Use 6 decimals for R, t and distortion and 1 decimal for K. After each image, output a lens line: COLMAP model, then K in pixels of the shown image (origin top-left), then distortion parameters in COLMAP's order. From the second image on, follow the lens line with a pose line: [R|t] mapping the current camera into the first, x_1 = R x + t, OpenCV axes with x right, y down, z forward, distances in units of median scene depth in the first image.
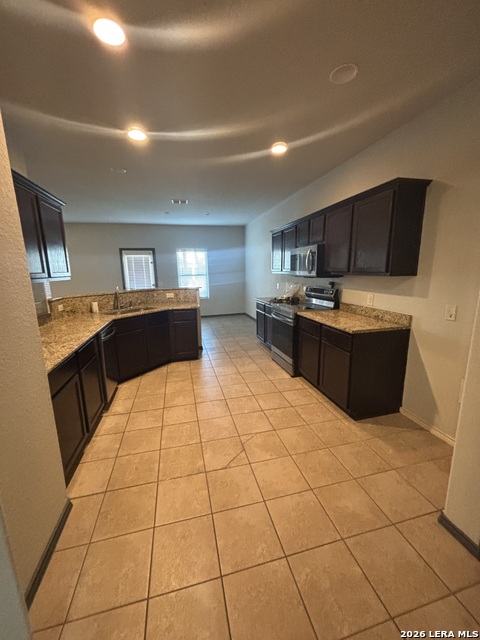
lens RADIAL K [[258.1, 0, 241.9], [0, 258.1, 318.5], [0, 0, 1]] dist [-0.001035, 0.001067]
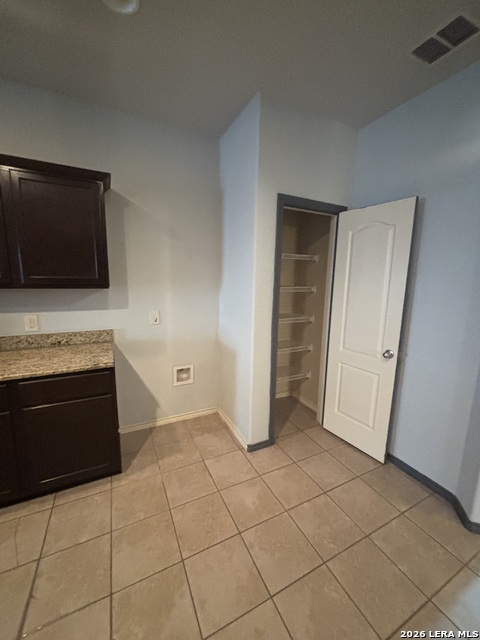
lens RADIAL K [[258.1, 0, 240.8], [0, 258.1, 320.9], [0, 0, 1]] dist [-0.001035, 0.001067]
pose [[-0.212946, -0.154312, 0.964801, -0.280617], [0.169929, 0.966552, 0.192097, -0.120020], [-0.962174, 0.204854, -0.179601, 0.611602]]
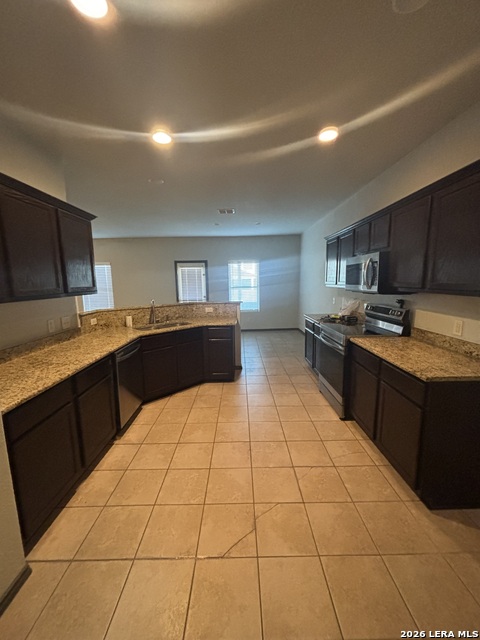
lens RADIAL K [[258.1, 0, 241.9], [0, 258.1, 318.4], [0, 0, 1]] dist [-0.001035, 0.001067]
pose [[0.971399, 0.035438, -0.234796, 0.091636], [-0.044921, 0.998371, -0.035164, -0.048516], [0.233167, 0.044705, 0.971408, 0.184289]]
